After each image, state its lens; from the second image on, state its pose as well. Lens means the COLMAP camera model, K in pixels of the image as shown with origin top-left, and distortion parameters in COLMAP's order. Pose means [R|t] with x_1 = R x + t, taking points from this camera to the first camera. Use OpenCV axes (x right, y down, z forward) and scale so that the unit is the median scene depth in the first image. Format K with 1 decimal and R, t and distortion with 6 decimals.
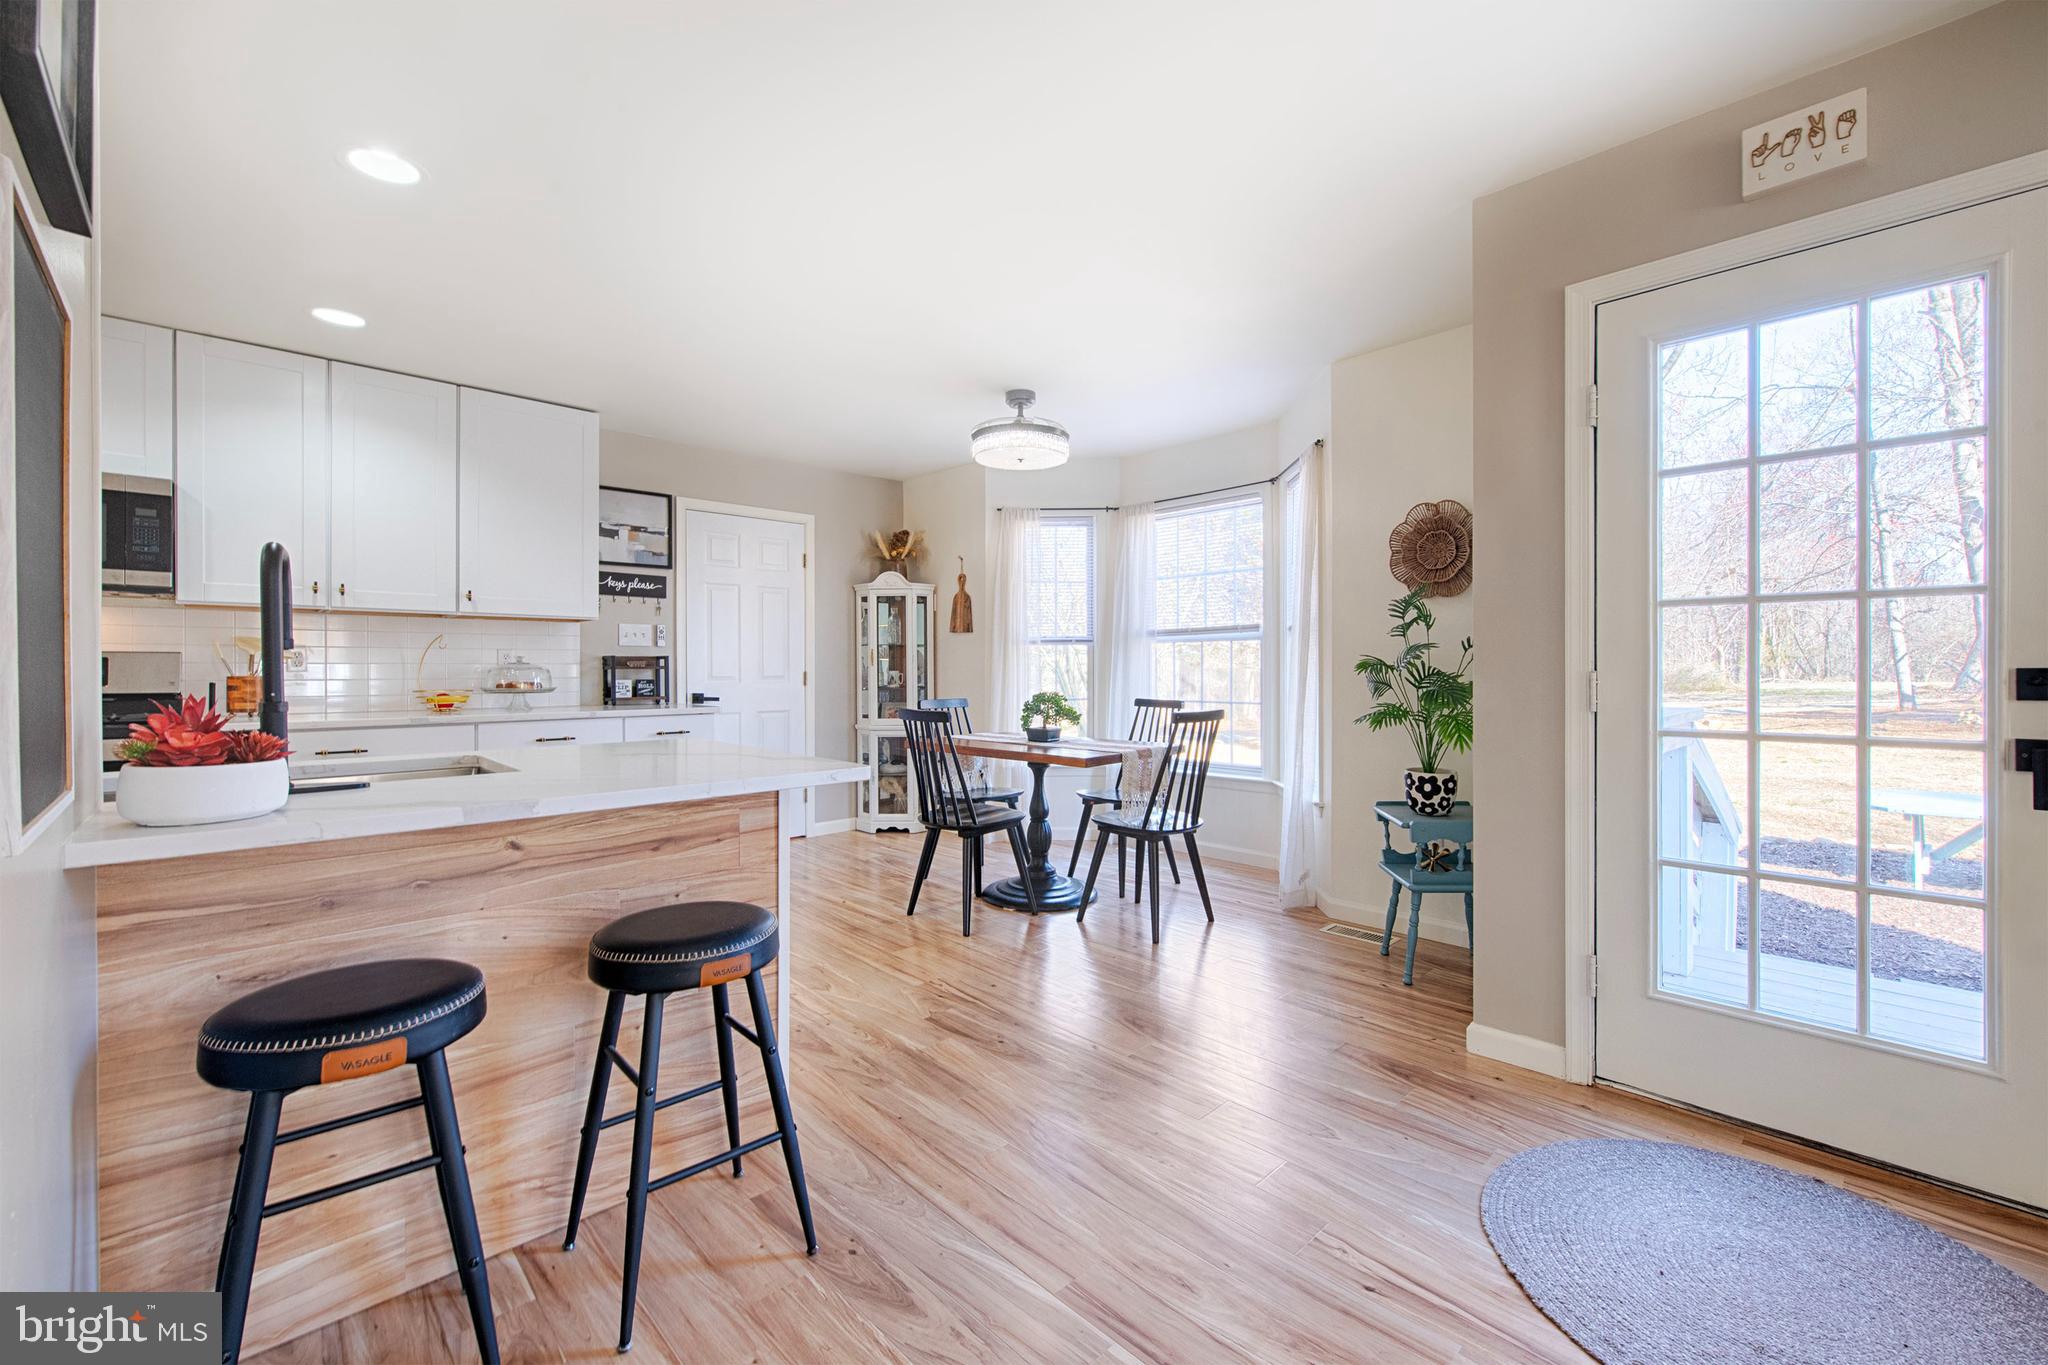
lens RADIAL K [[841.9, 0, 1035.6], [0, 841.9, 669.0], [0, 0, 1]] dist [-0.000157, 0.000068]
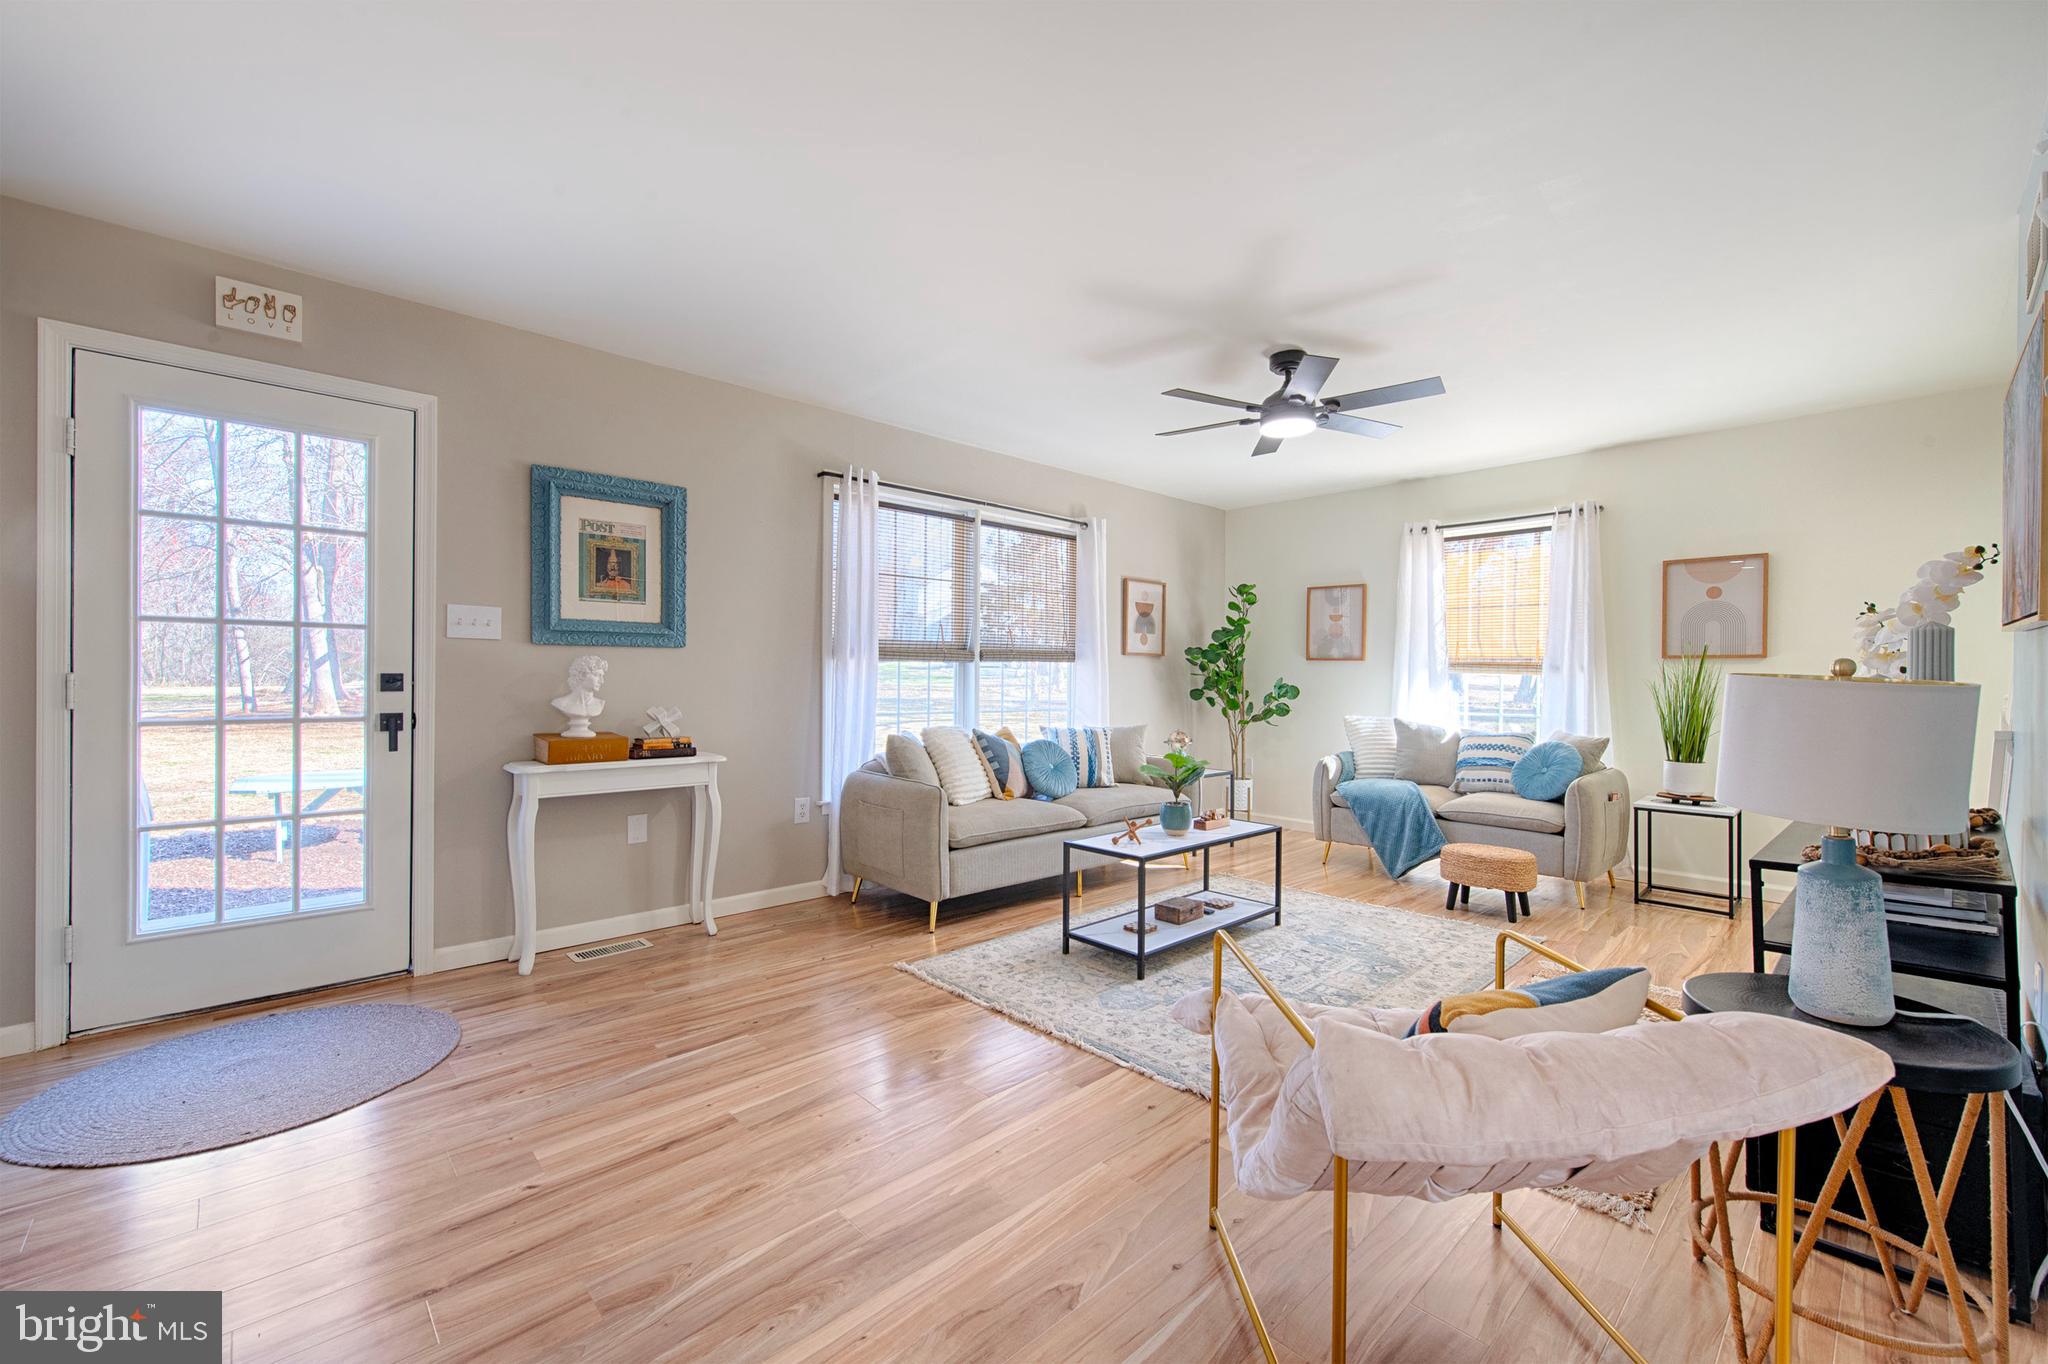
lens RADIAL K [[832.7, 0, 1035.2], [0, 832.7, 679.4], [0, 0, 1]] dist [0.002484, -0.000247]
pose [[0.005303, -0.000020, 0.999986, -0.234870], [-0.005575, 0.999984, 0.000050, 0.001490], [-0.999970, -0.005575, 0.005303, -0.155918]]
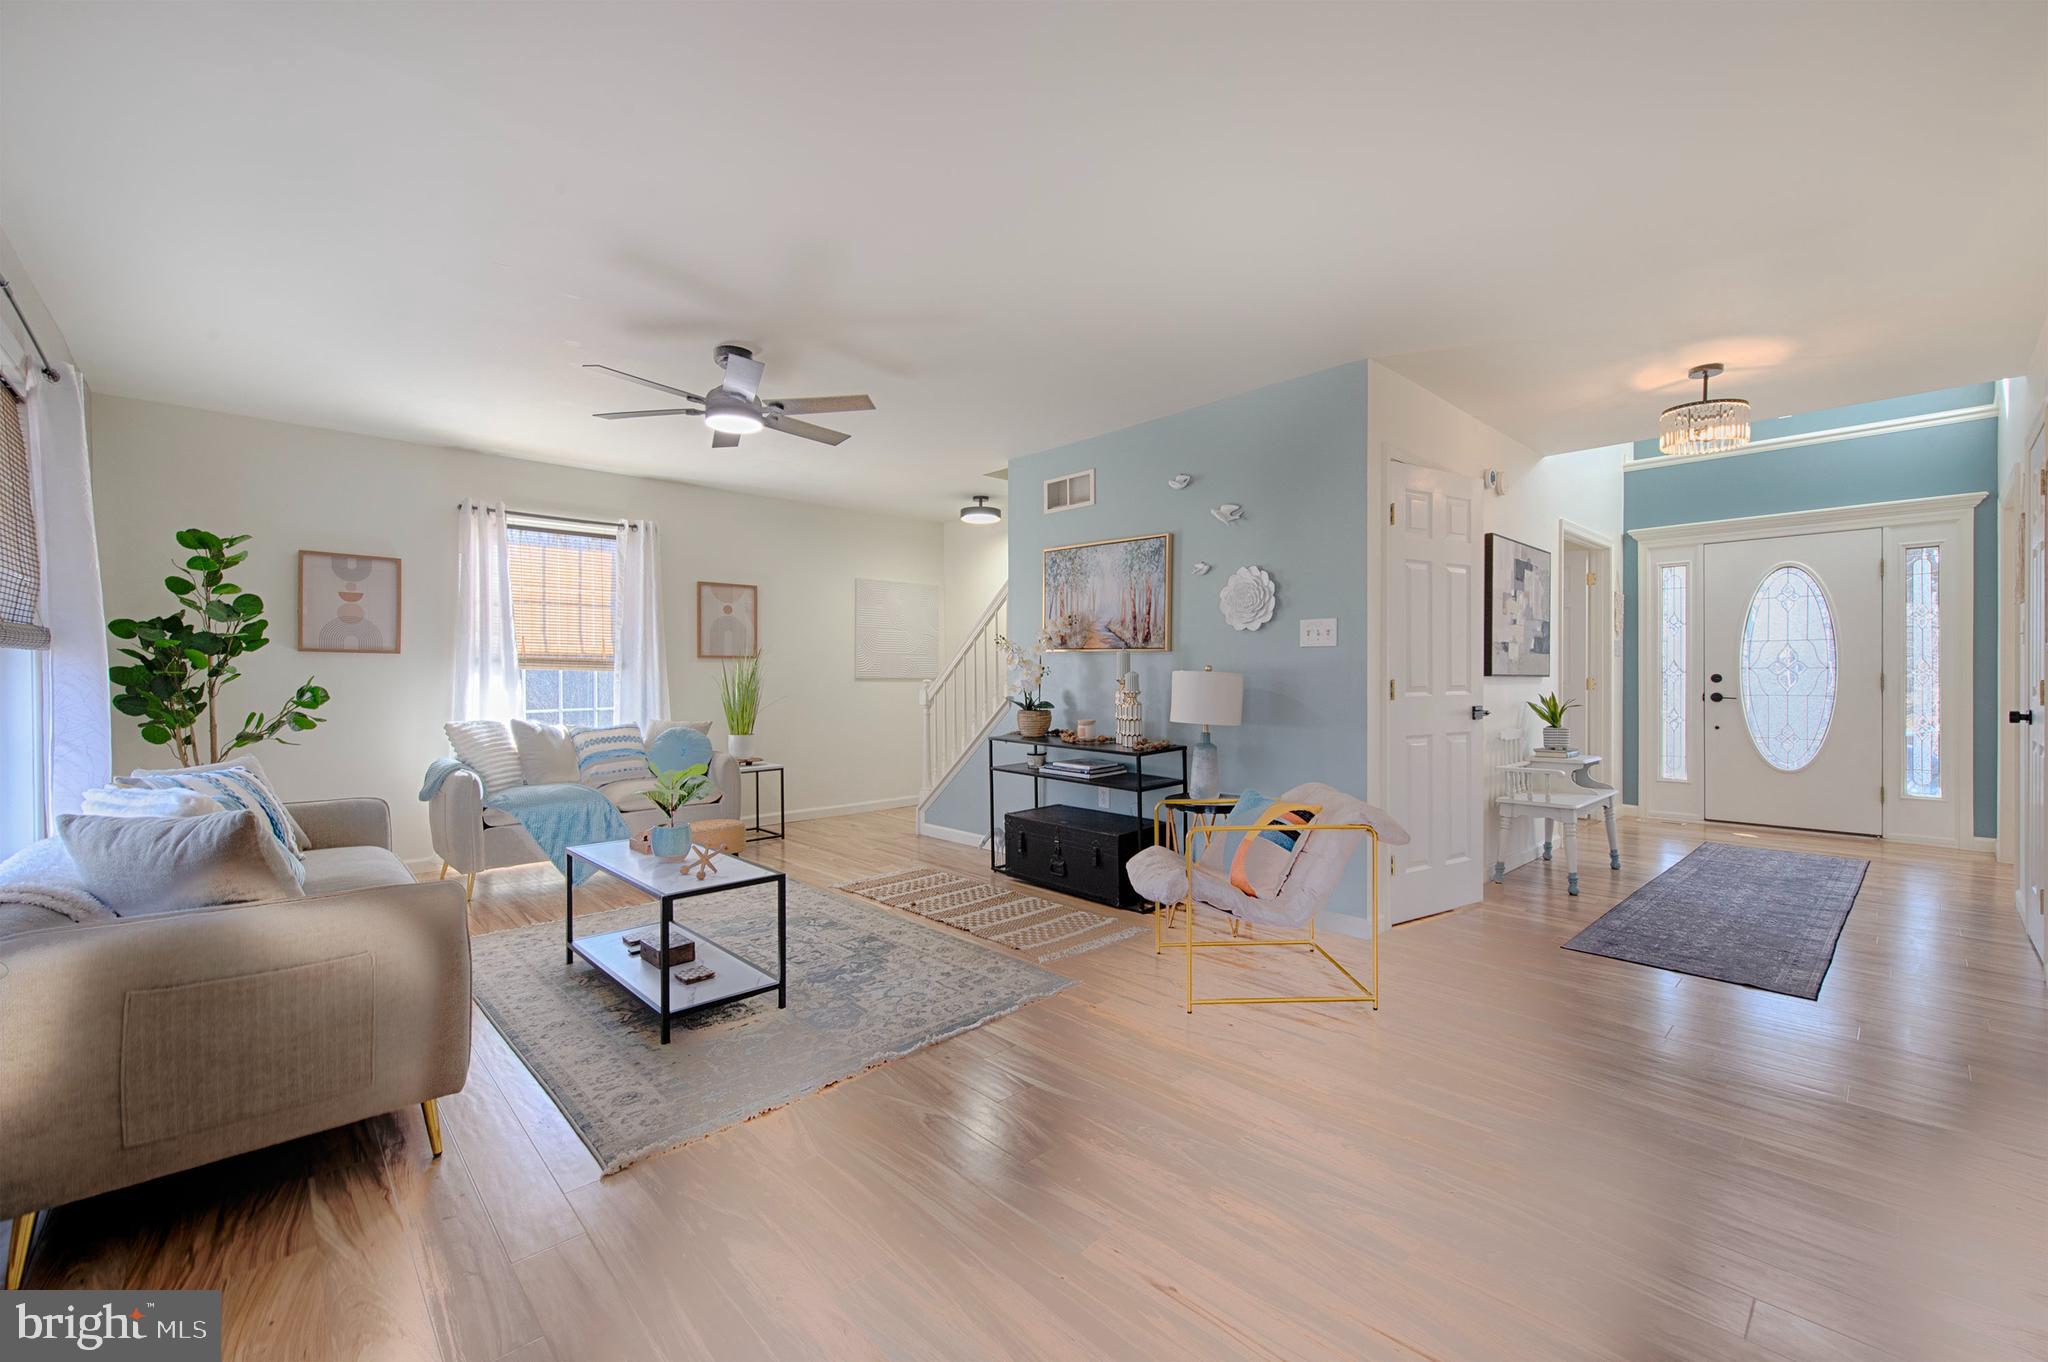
lens RADIAL K [[832.7, 0, 1035.2], [0, 832.7, 678.4], [0, 0, 1]] dist [0.002484, -0.000247]
pose [[-0.999951, 0.004500, 0.008828, 0.289457], [0.004563, 0.999965, 0.007060, -0.002977], [-0.008795, 0.007100, -0.999936, 0.421223]]
